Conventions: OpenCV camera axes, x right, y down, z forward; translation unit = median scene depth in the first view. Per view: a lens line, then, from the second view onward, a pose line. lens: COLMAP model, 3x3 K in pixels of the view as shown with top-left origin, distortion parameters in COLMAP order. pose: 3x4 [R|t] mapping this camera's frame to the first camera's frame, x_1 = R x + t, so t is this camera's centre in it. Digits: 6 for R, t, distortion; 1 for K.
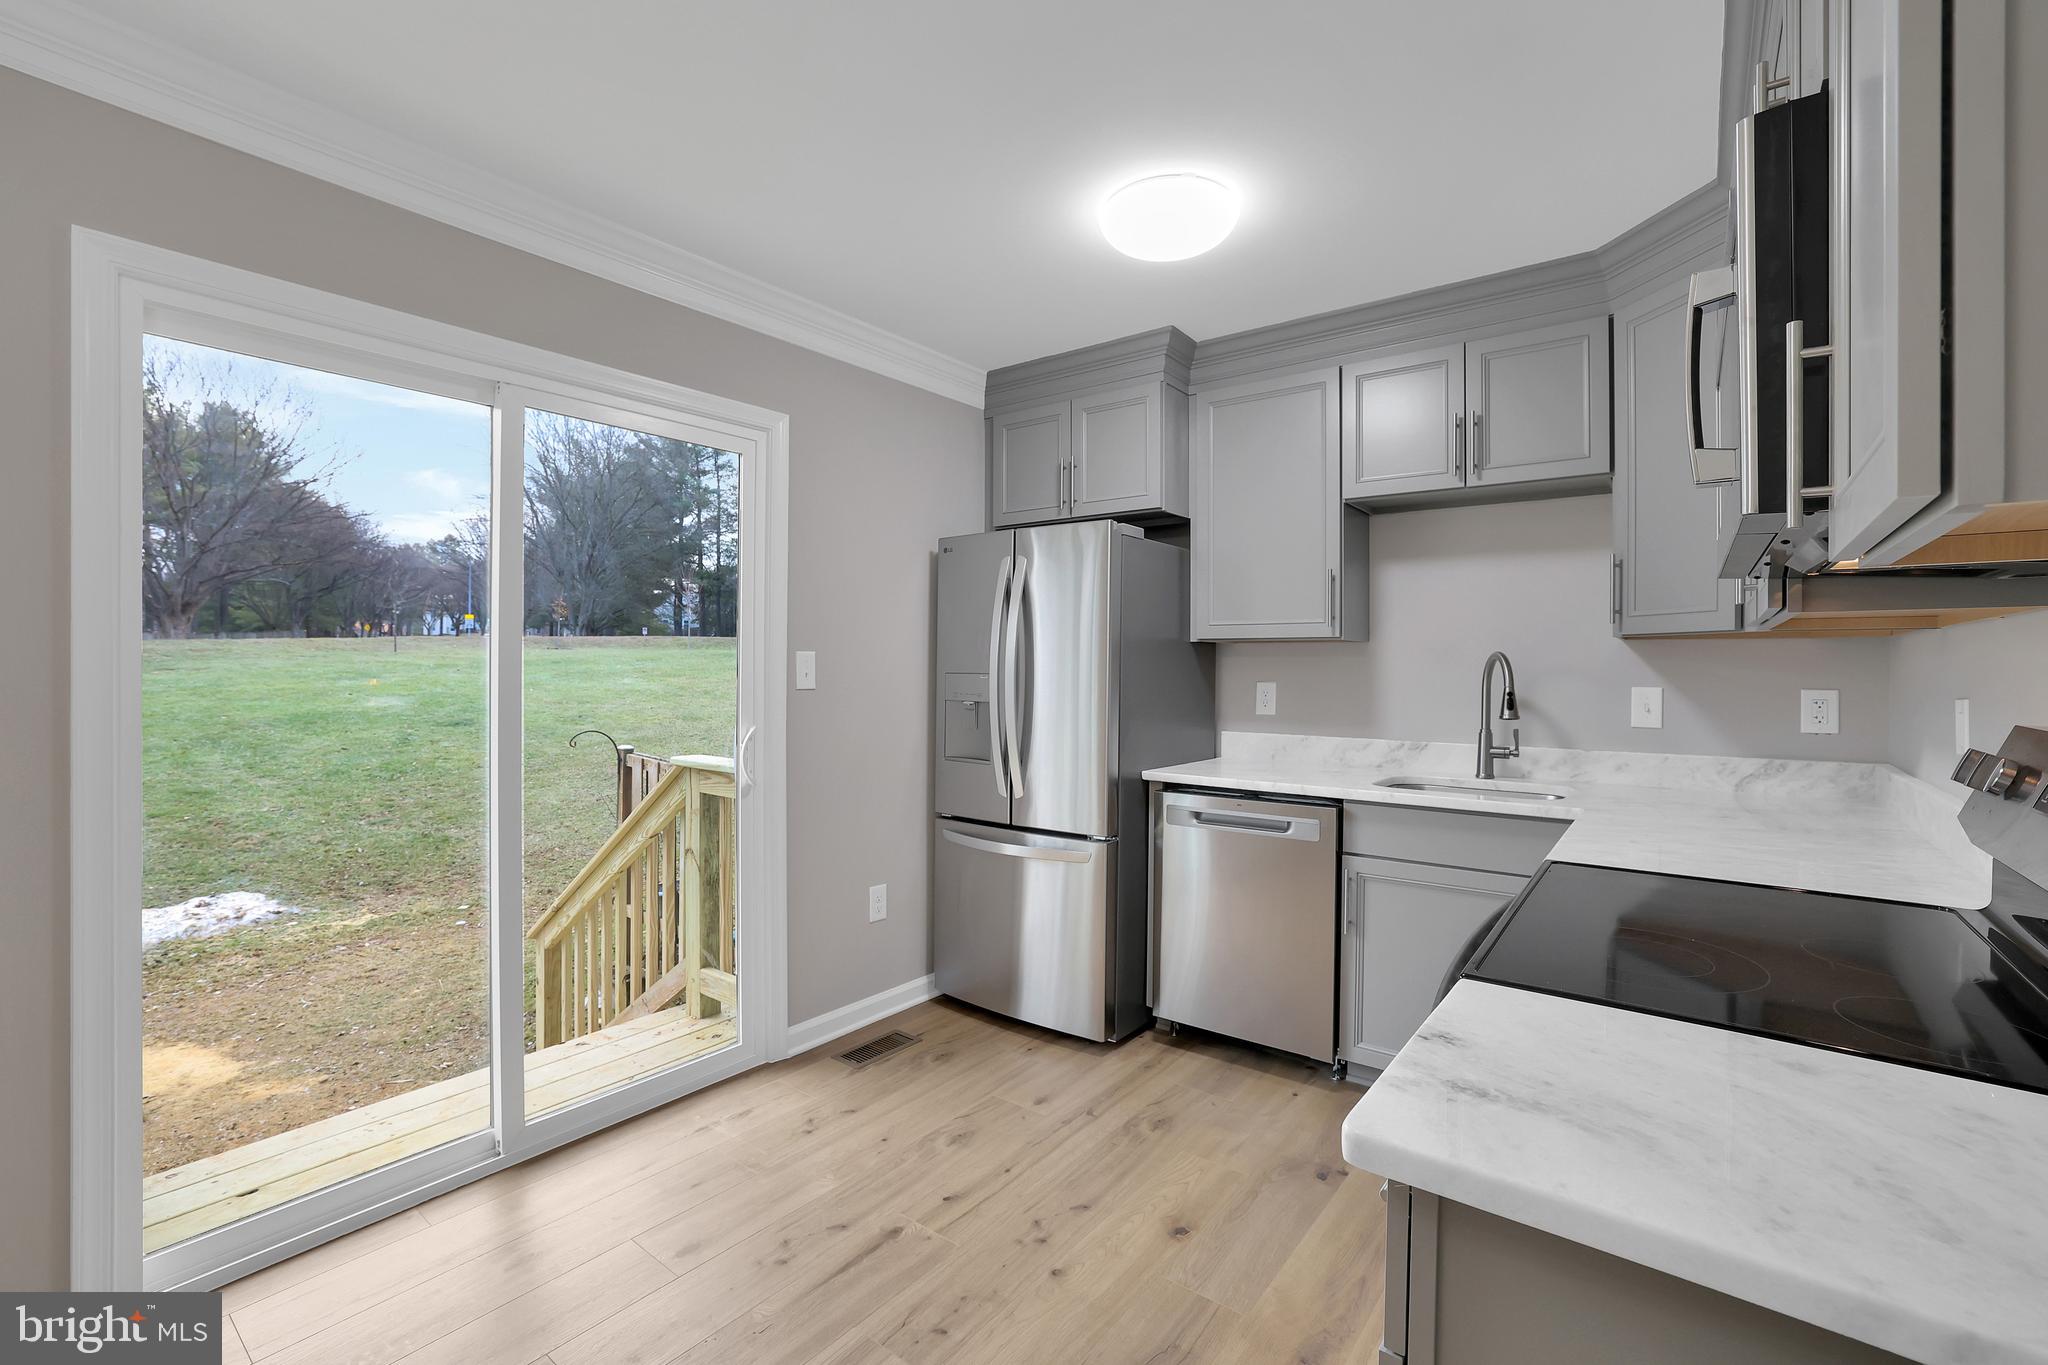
lens RADIAL K [[872.5, 0, 1022.1], [0, 872.5, 672.9], [0, 0, 1]] dist [-0.050676, 0.019661]
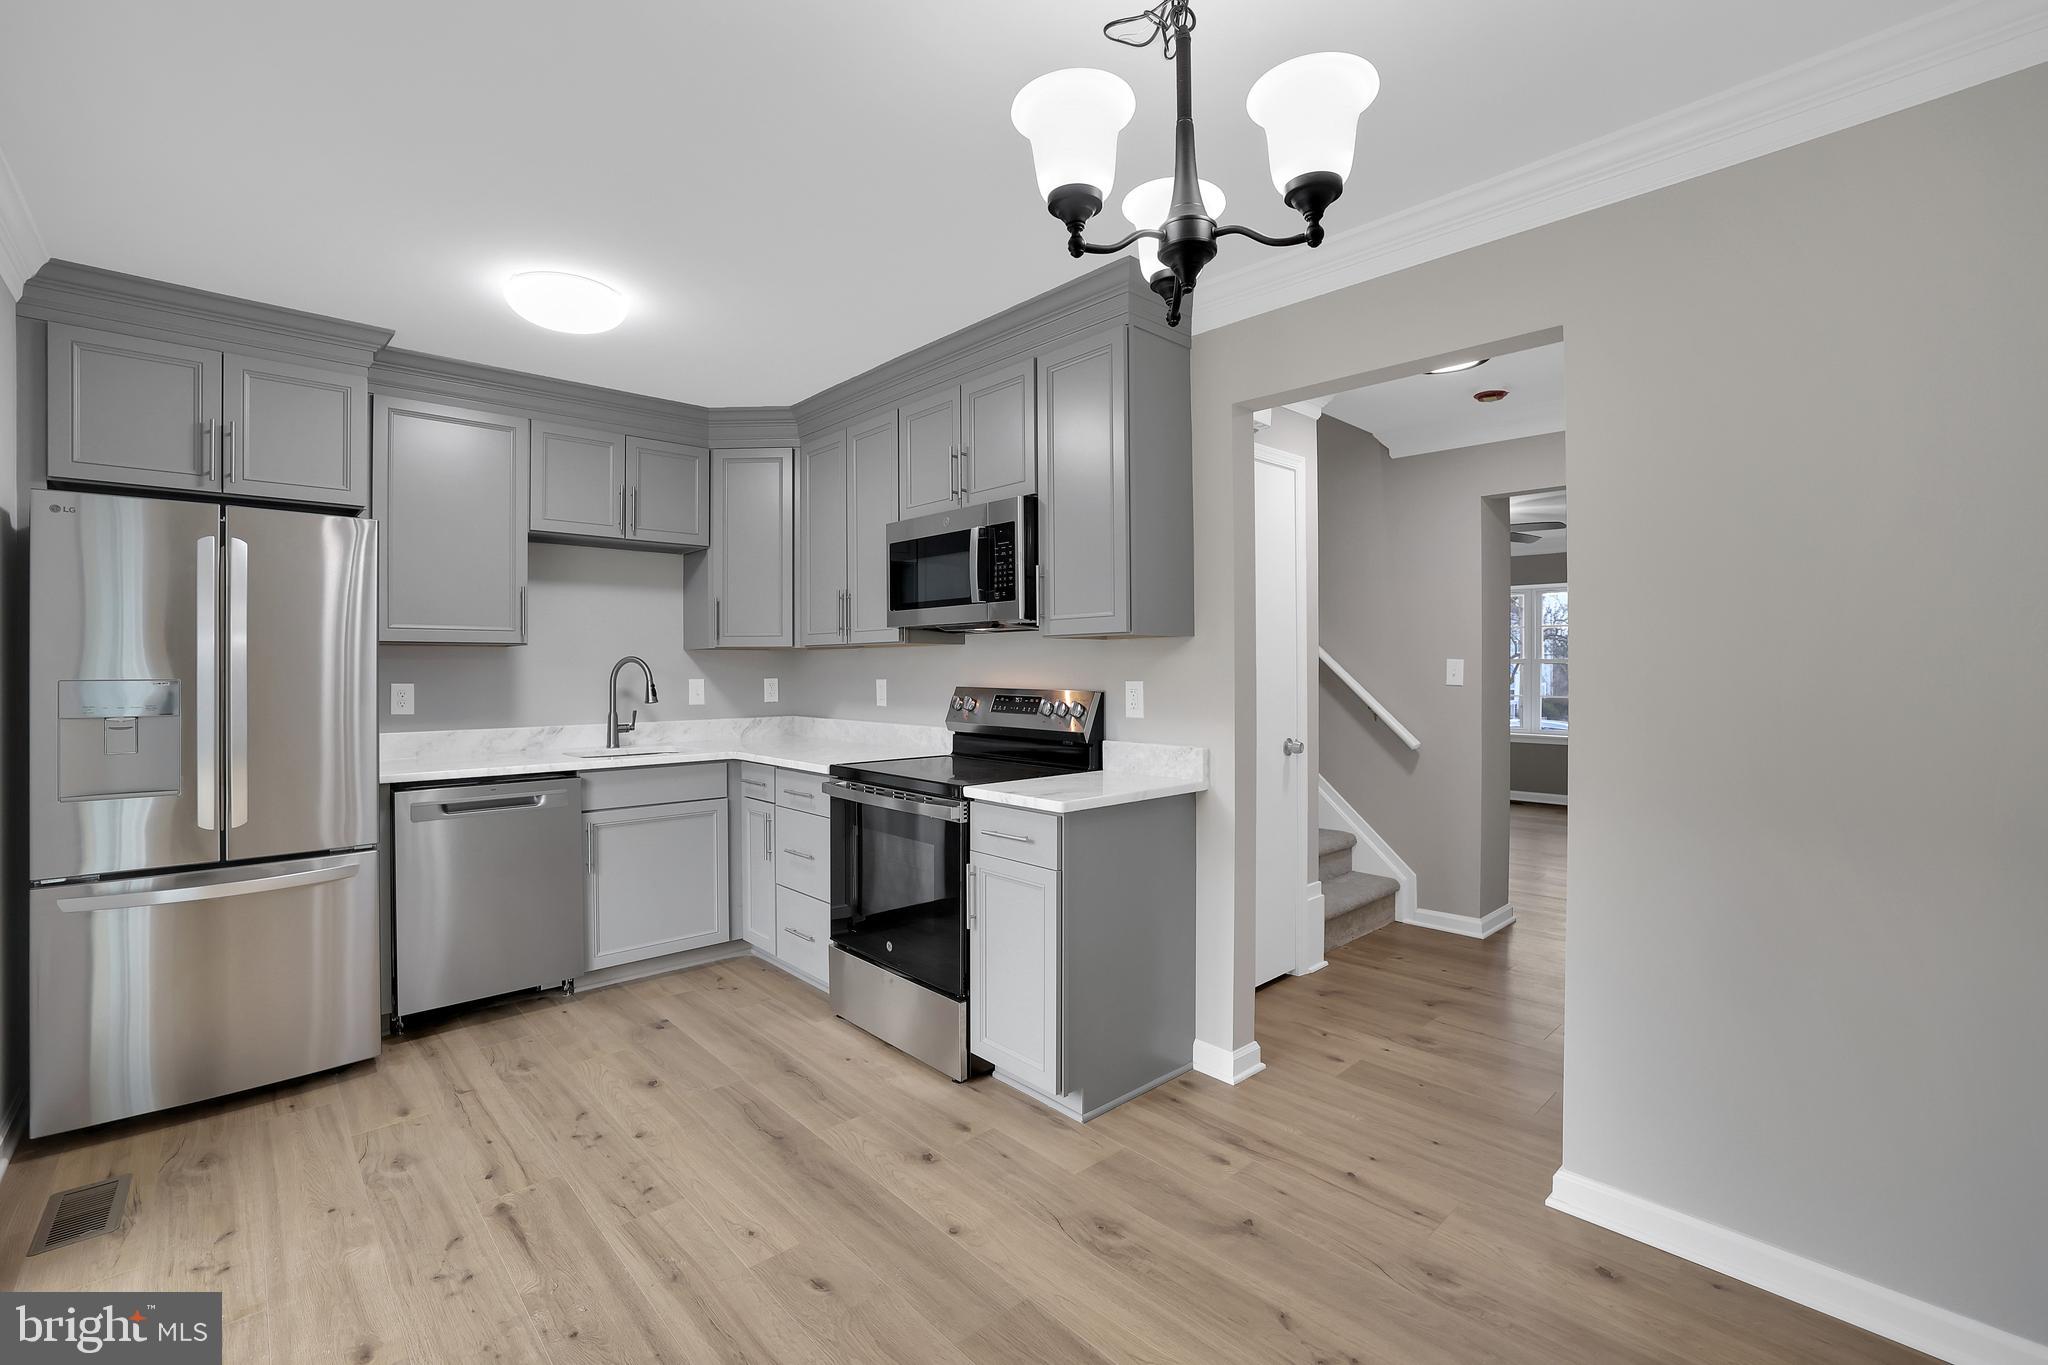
lens RADIAL K [[867.2, 0, 993.0], [0, 867.2, 668.3], [0, 0, 1]] dist [-0.055234, 0.021134]
pose [[0.194939, -0.007611, 0.980786, -0.703725], [0.011239, 0.999922, 0.005526, -0.005791], [-0.980751, 0.009945, 0.195009, 0.135575]]
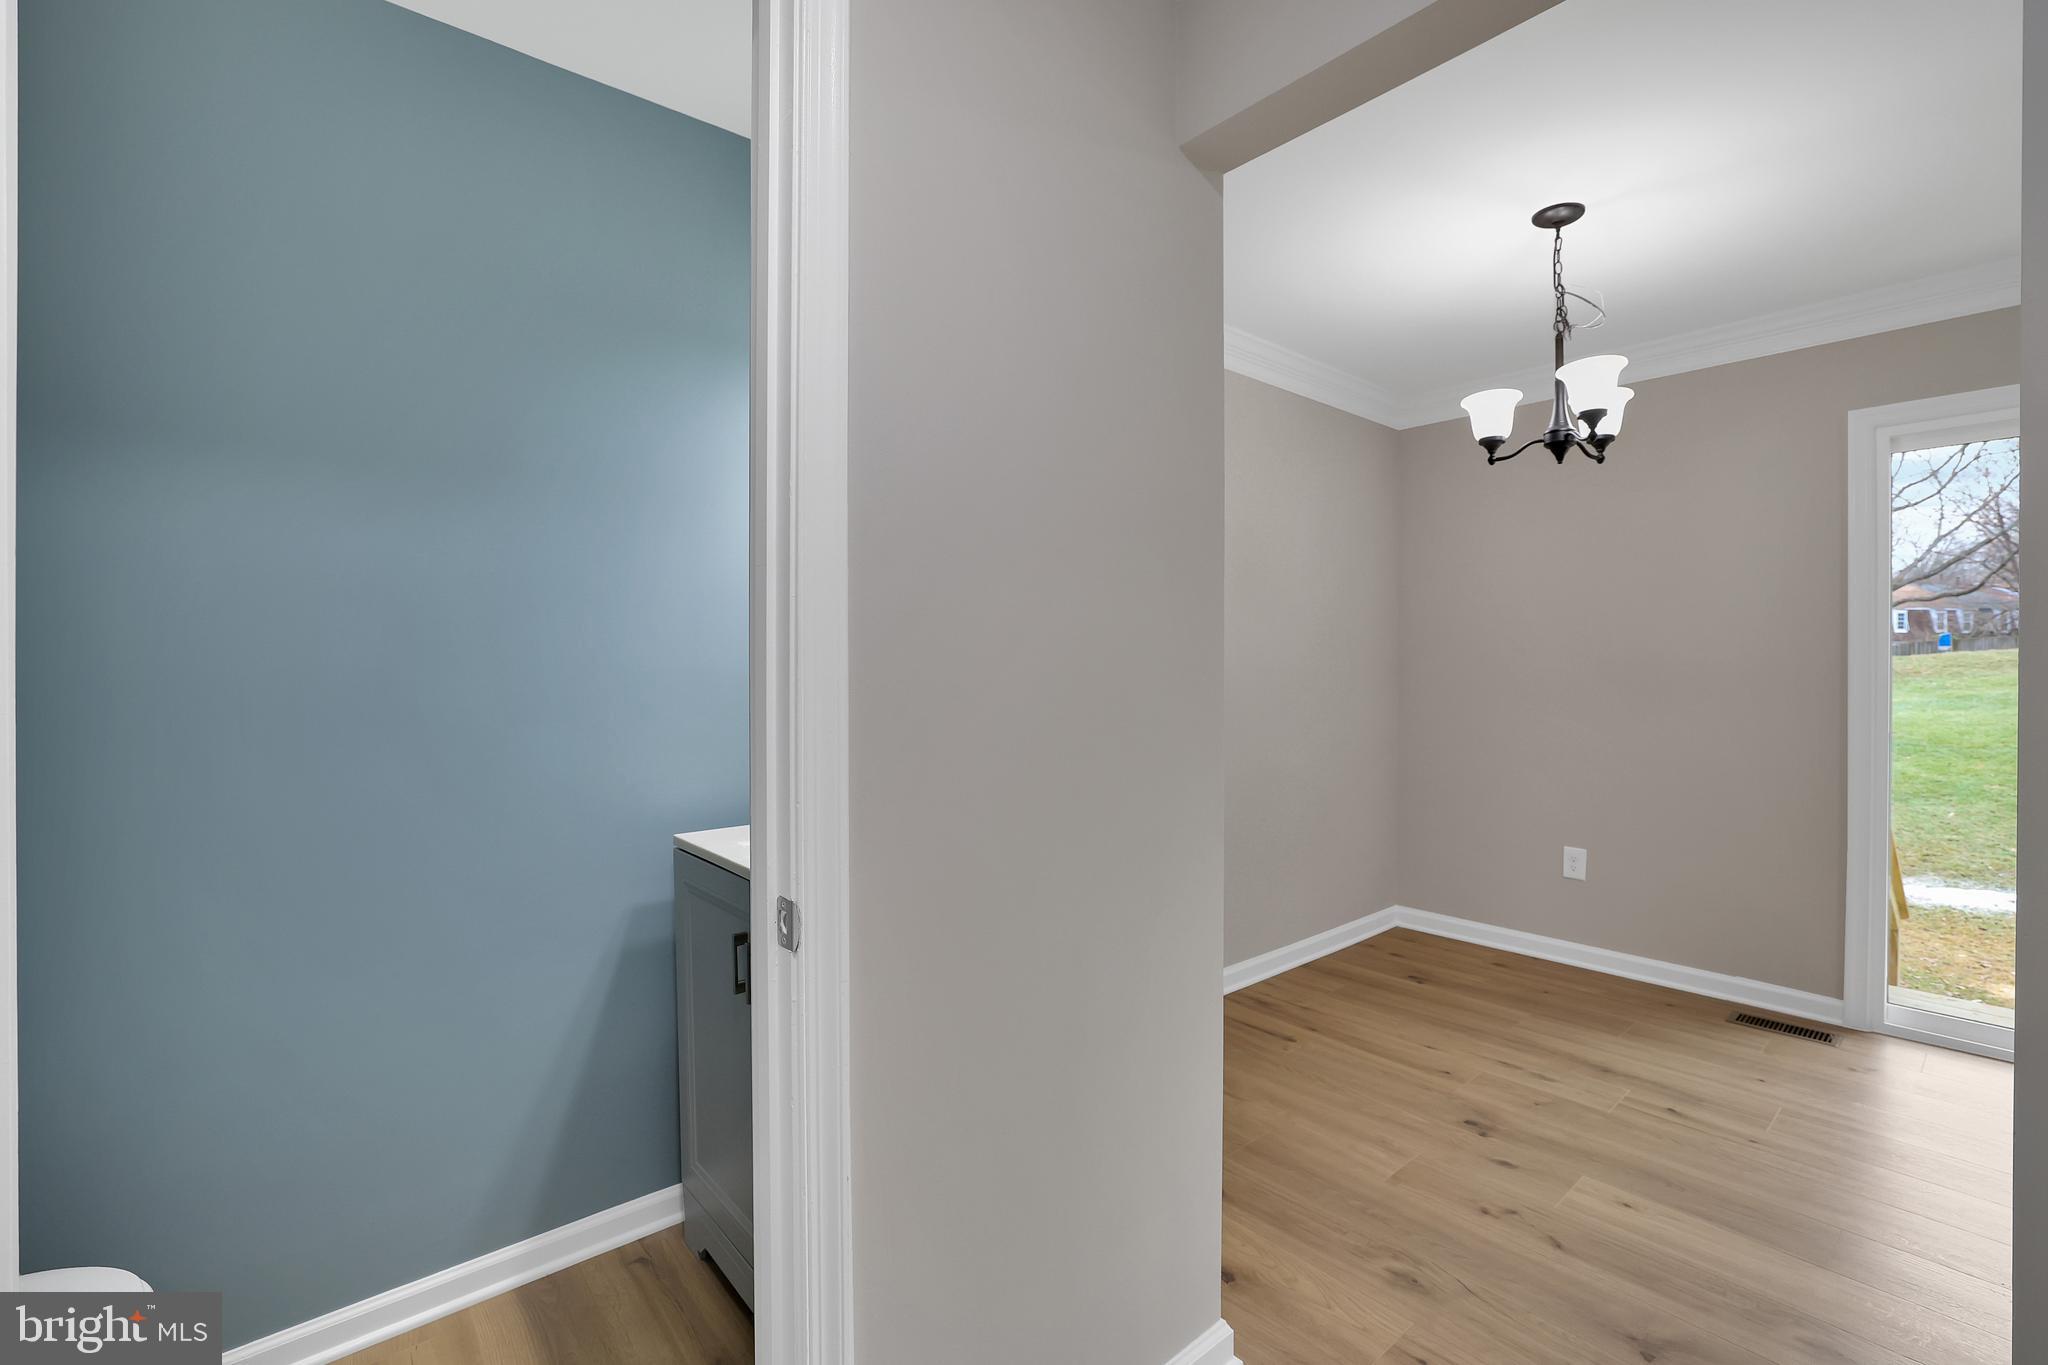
lens RADIAL K [[905.0, 0, 993.2], [0, 905.0, 657.5], [0, 0, 1]] dist [-0.061311, 0.020354]
pose [[-0.222042, -0.013925, -0.974938, 0.591530], [-0.006970, 0.999895, -0.012694, 0.025457], [0.975012, 0.003977, -0.222116, -0.198149]]
